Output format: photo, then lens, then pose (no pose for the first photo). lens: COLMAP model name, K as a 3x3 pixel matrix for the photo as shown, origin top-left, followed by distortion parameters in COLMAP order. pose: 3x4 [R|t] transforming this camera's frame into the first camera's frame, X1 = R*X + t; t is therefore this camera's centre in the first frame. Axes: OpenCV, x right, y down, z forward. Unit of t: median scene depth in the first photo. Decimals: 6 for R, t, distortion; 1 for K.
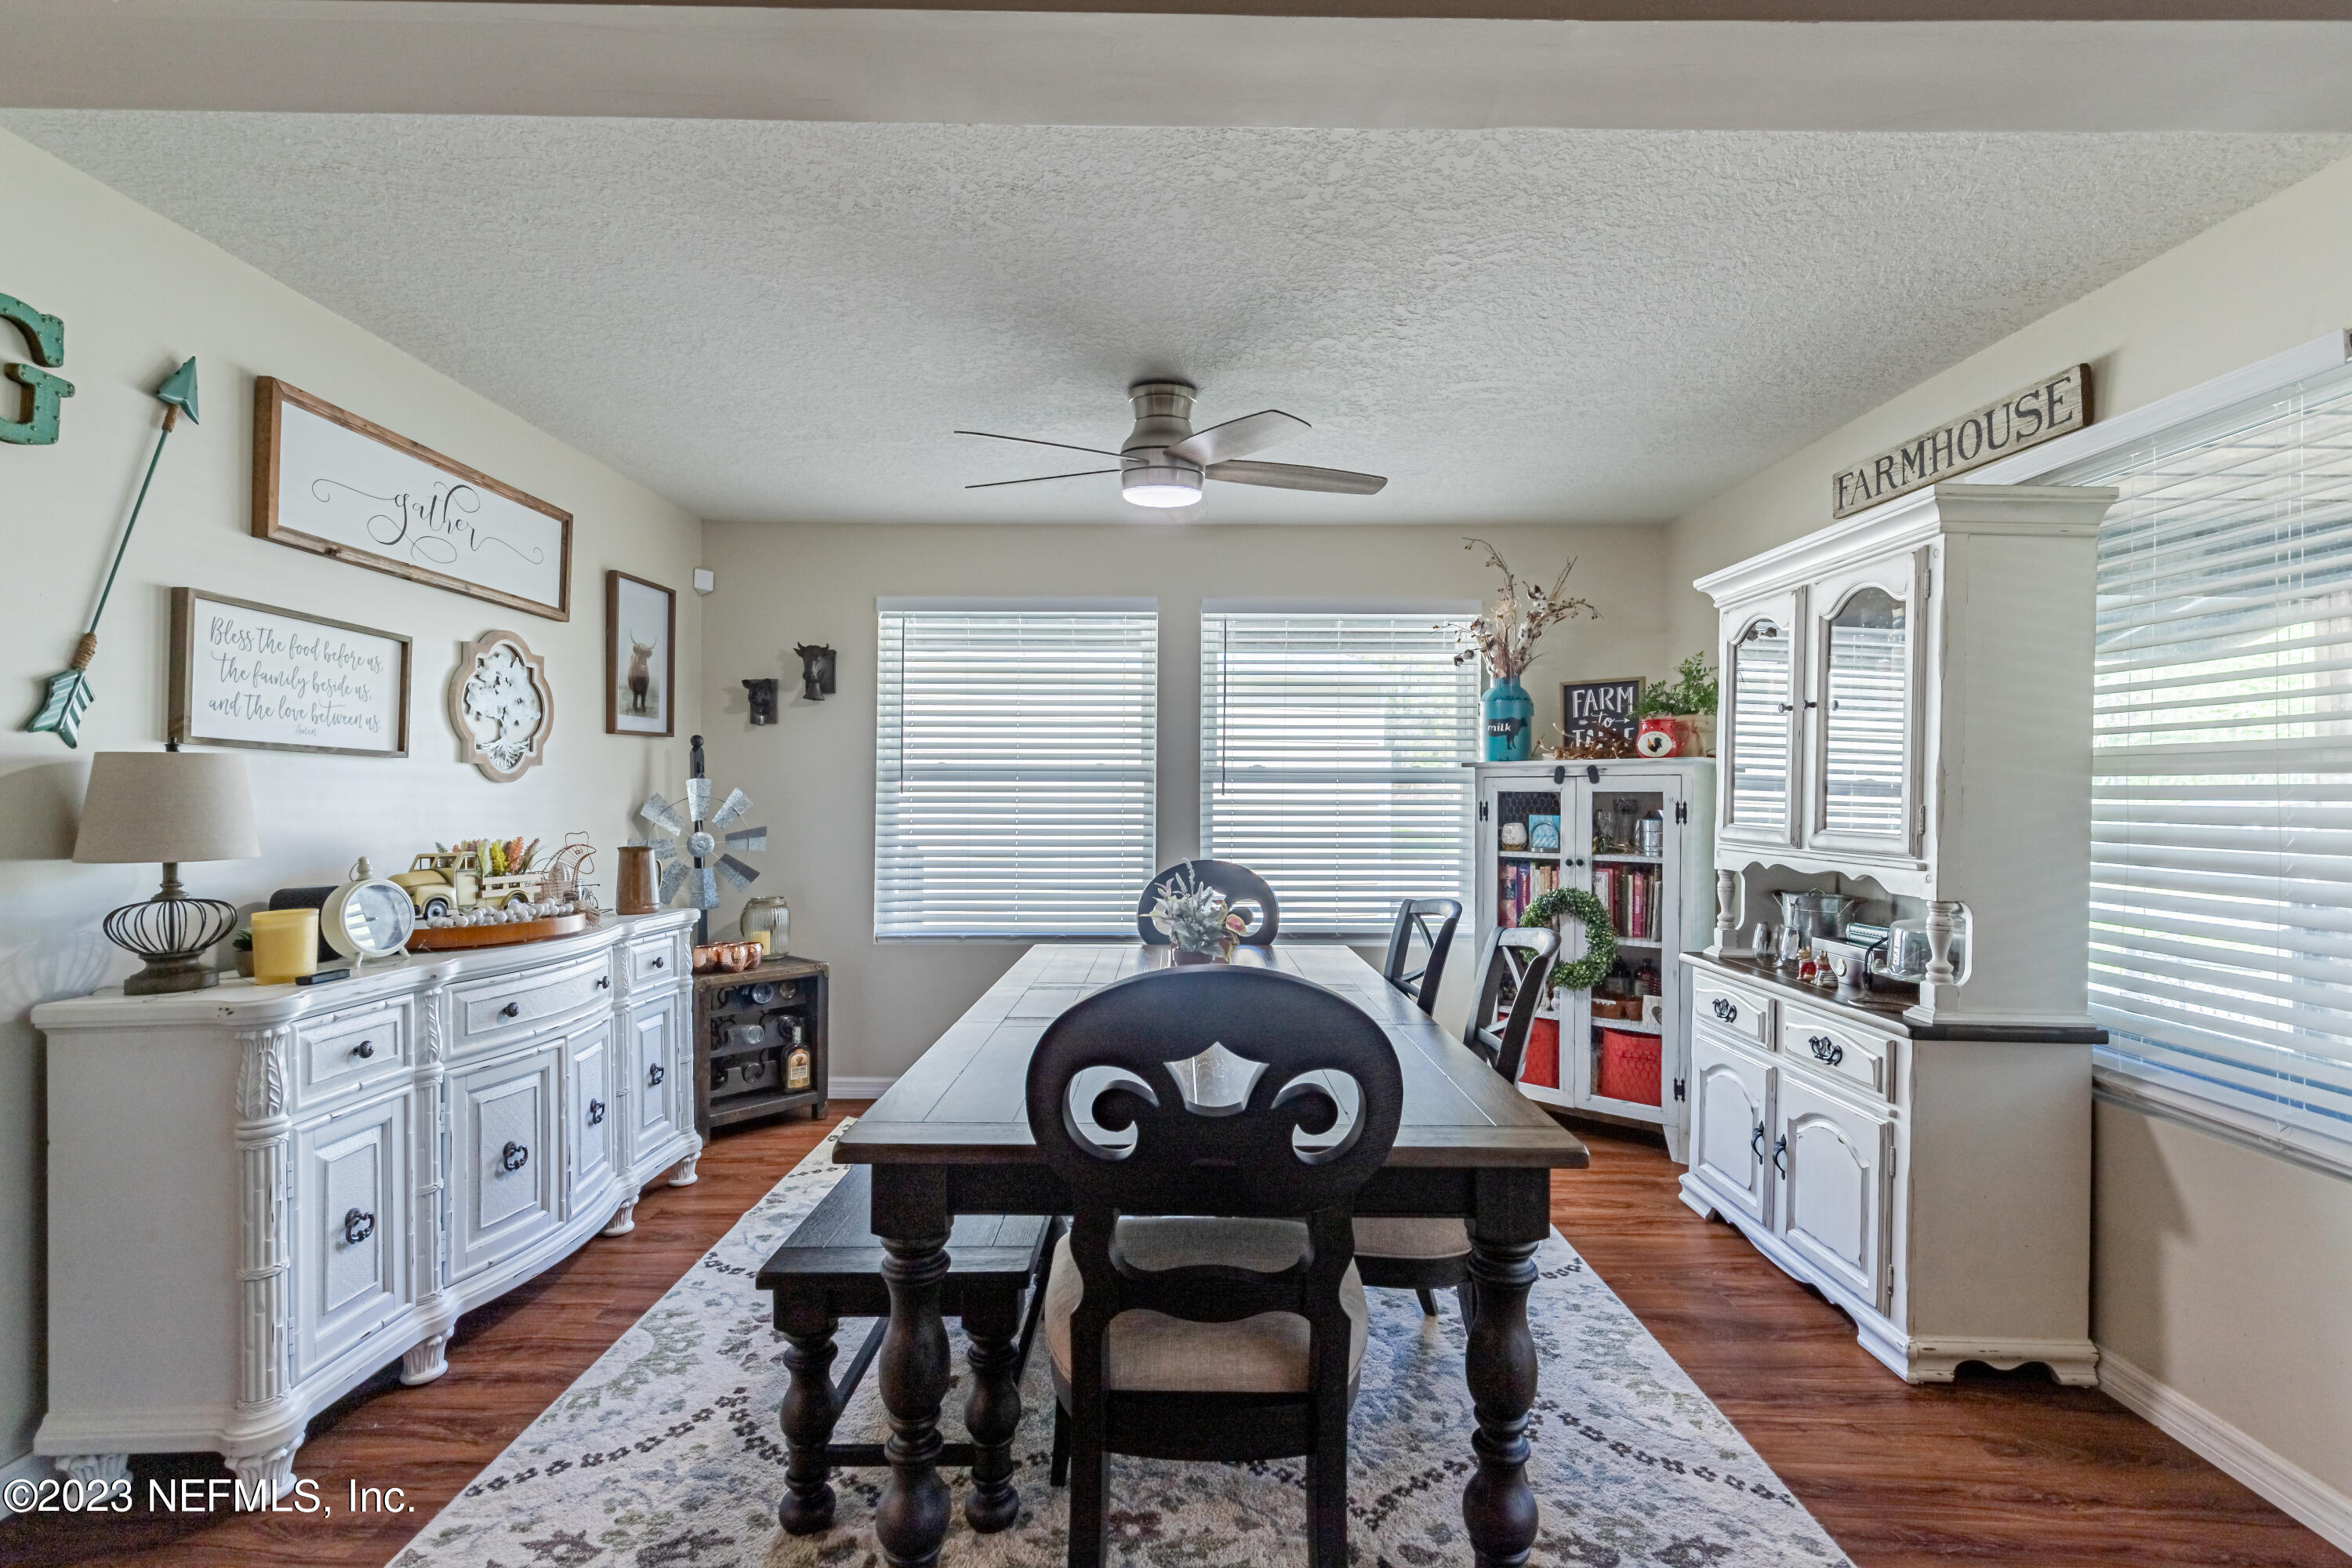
lens RADIAL K [[1062.2, 0, 1182.7], [0, 1062.2, 790.7], [0, 0, 1]] dist [0.015250, -0.004253]
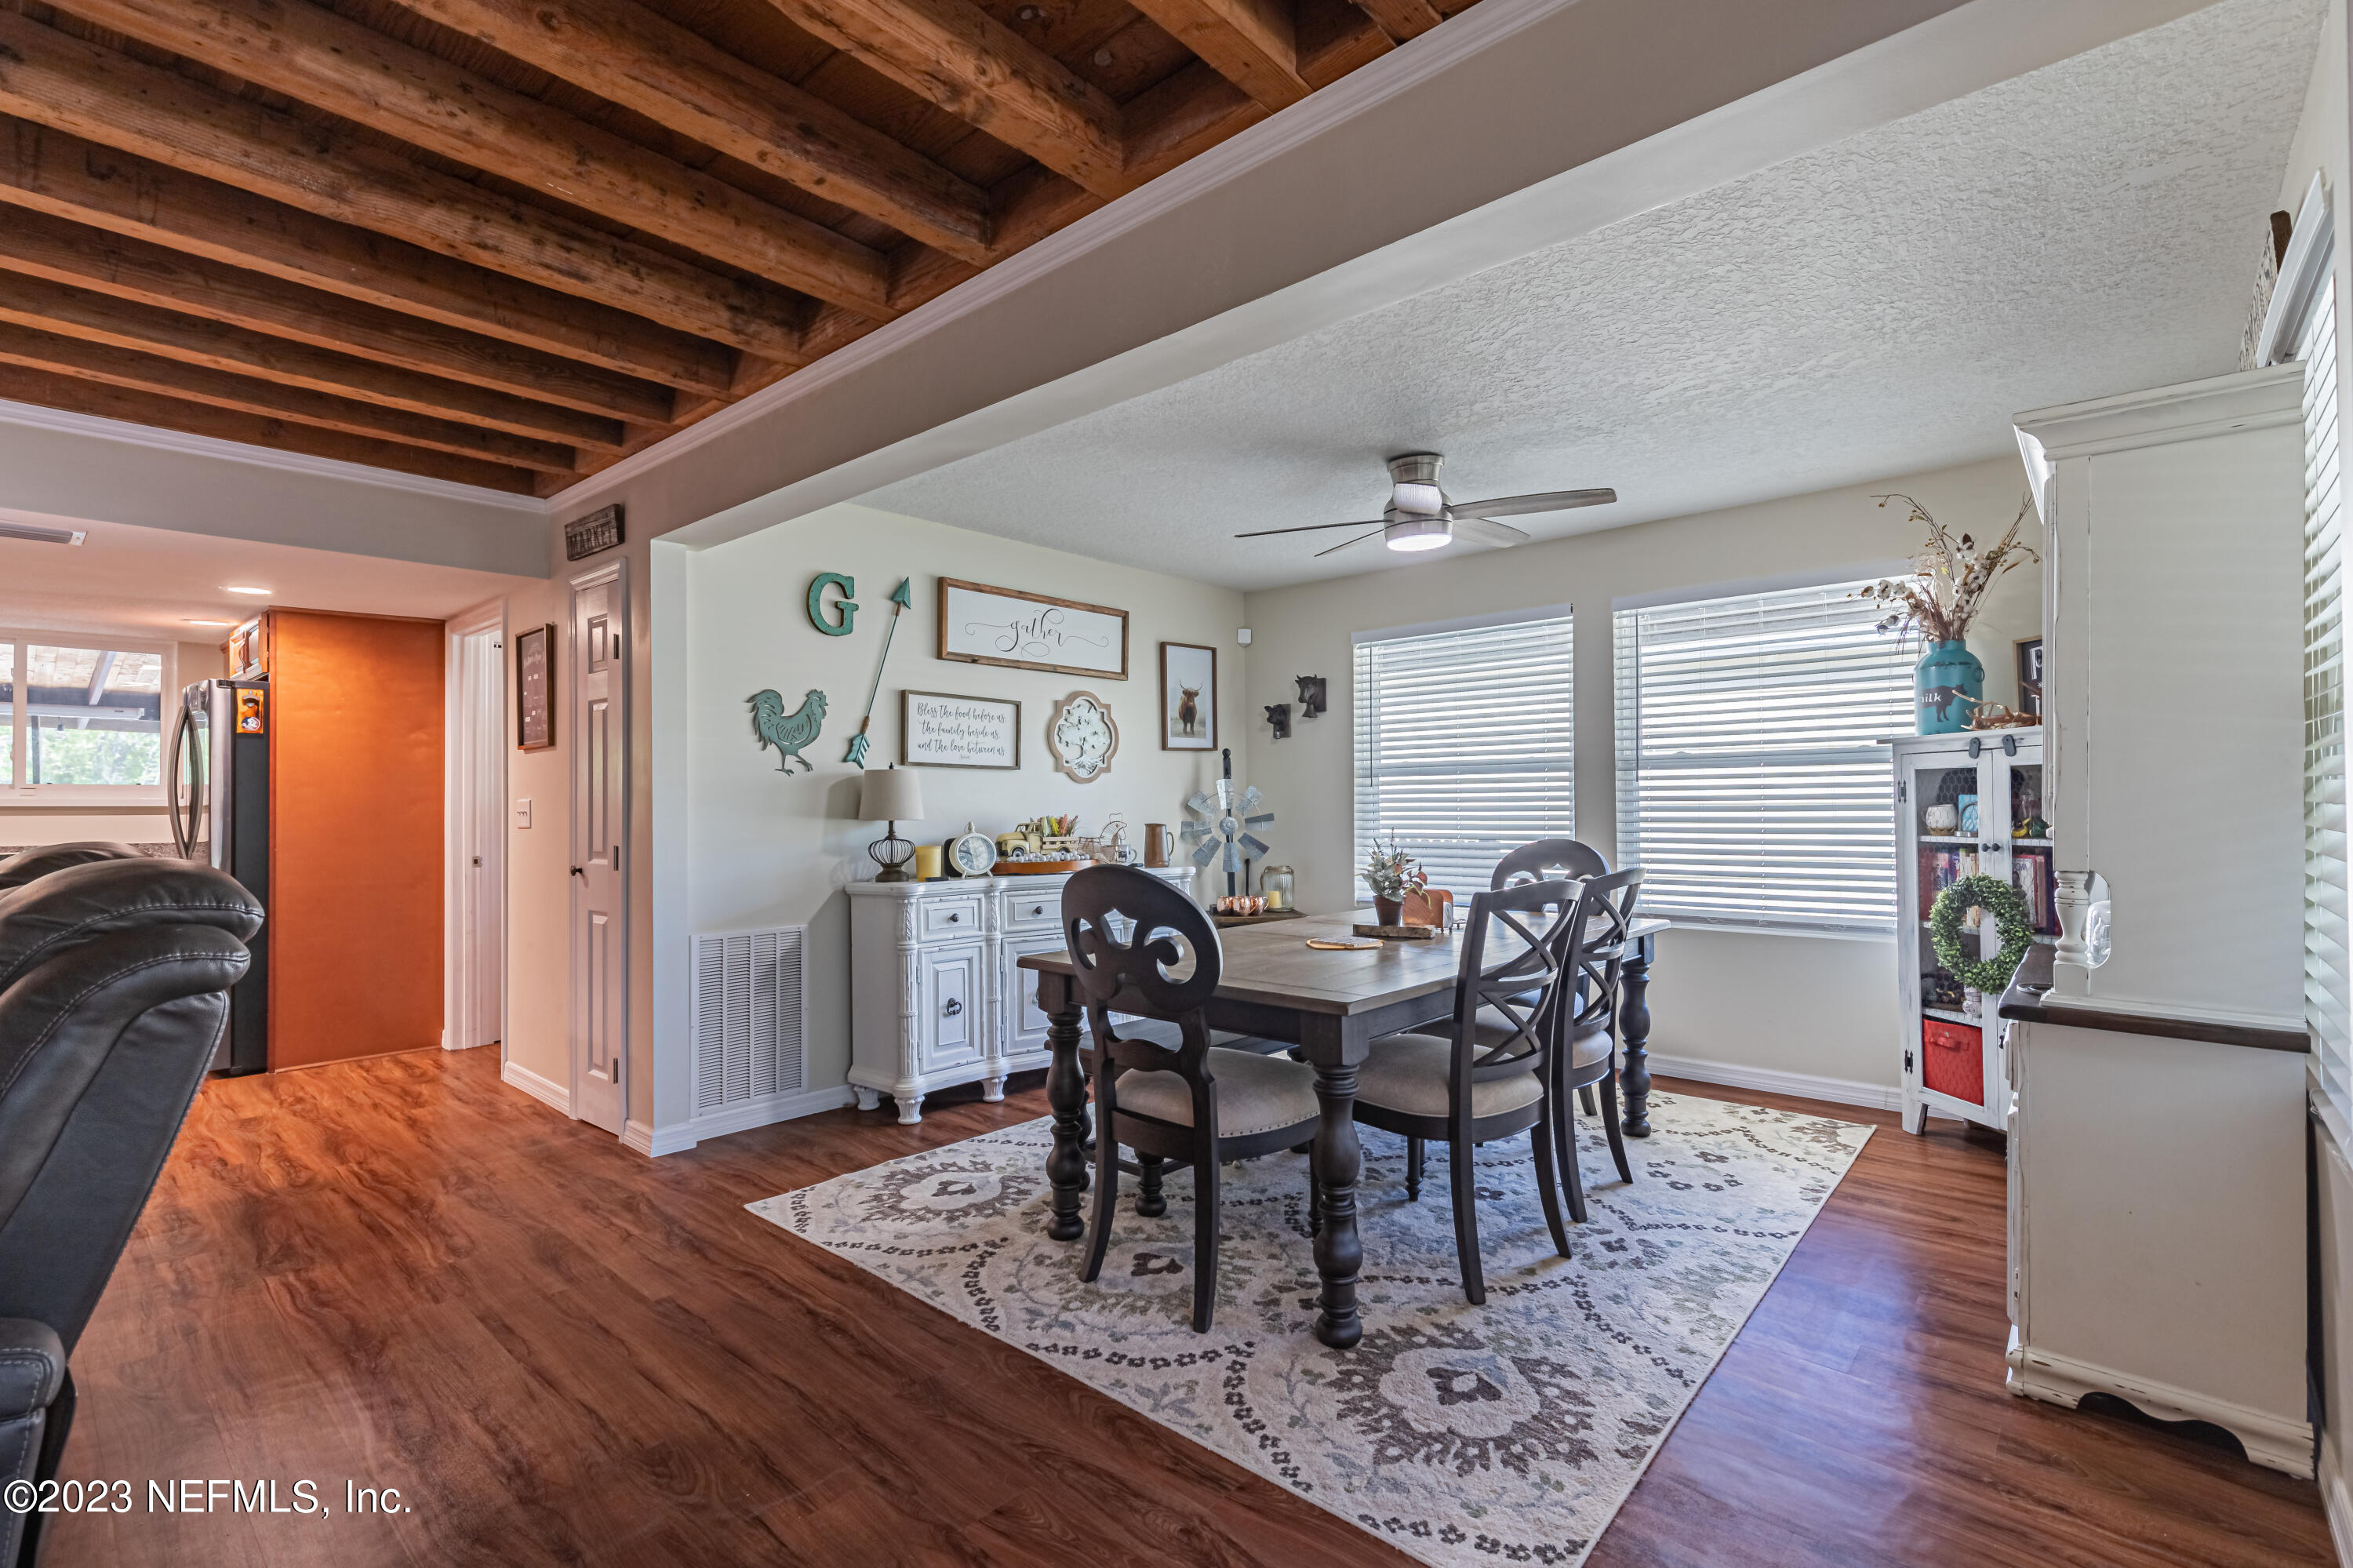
lens RADIAL K [[1062.7, 0, 1183.2], [0, 1062.7, 790.7], [0, 0, 1]] dist [0.015250, -0.004253]
pose [[0.747724, -0.019895, -0.663711, 0.613945], [0.015892, 0.999801, -0.012067, 0.028158], [0.663819, -0.001525, 0.747892, -0.130466]]
